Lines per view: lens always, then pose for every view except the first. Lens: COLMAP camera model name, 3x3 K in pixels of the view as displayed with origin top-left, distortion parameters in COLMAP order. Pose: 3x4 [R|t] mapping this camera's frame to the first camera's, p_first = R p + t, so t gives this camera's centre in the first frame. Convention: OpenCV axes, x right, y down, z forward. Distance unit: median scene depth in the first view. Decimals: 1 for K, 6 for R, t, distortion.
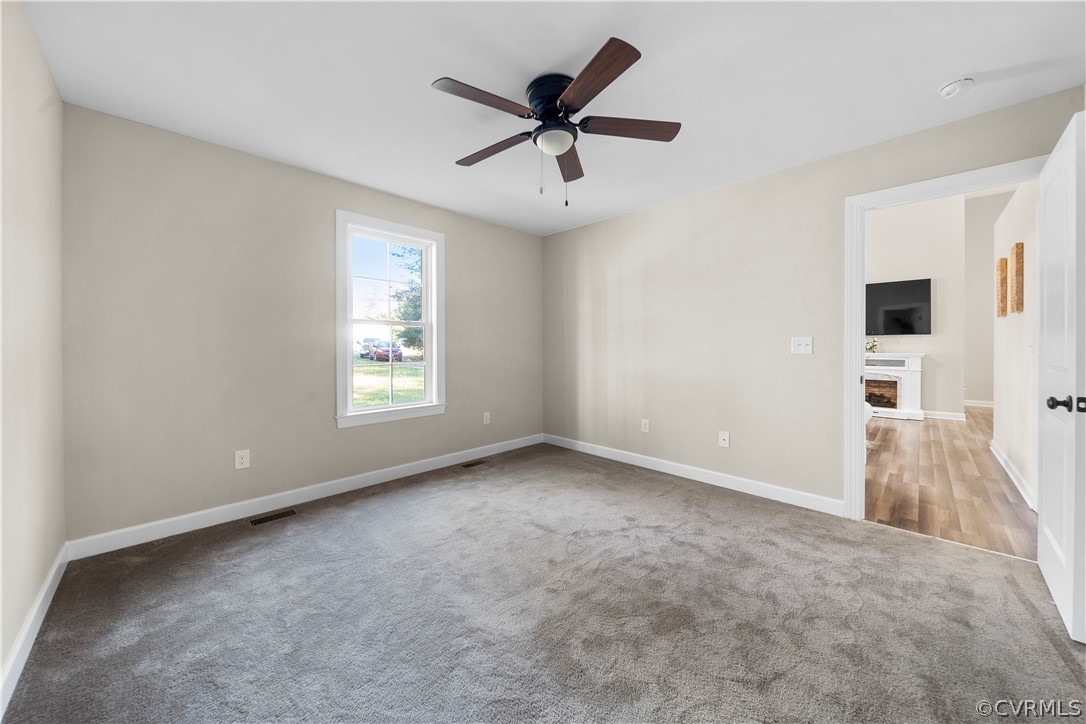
lens RADIAL K [[379.3, 0, 542.5], [0, 379.3, 347.3], [0, 0, 1]] dist [0.000305, -0.000063]
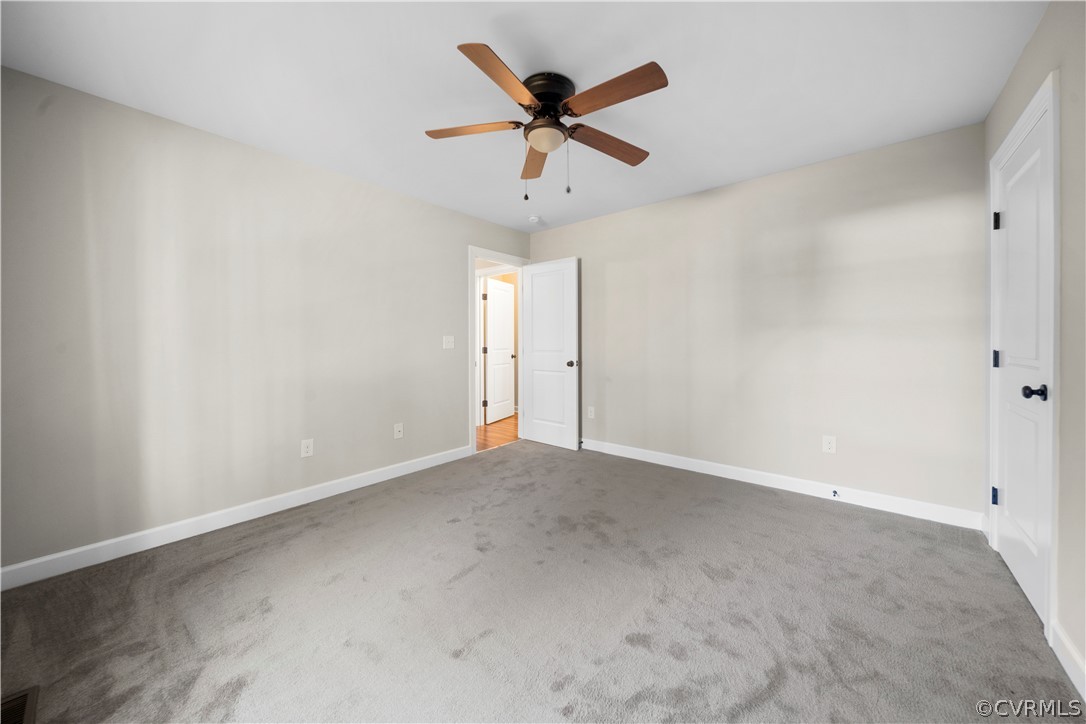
lens RADIAL K [[379.3, 0, 543.0], [0, 379.3, 341.1], [0, 0, 1]] dist [0.000305, -0.000063]
pose [[-0.068376, 0.000031, 0.997660, -0.757347], [0.006618, 0.999978, 0.000422, -0.007935], [-0.997638, 0.006631, -0.068375, 0.834660]]
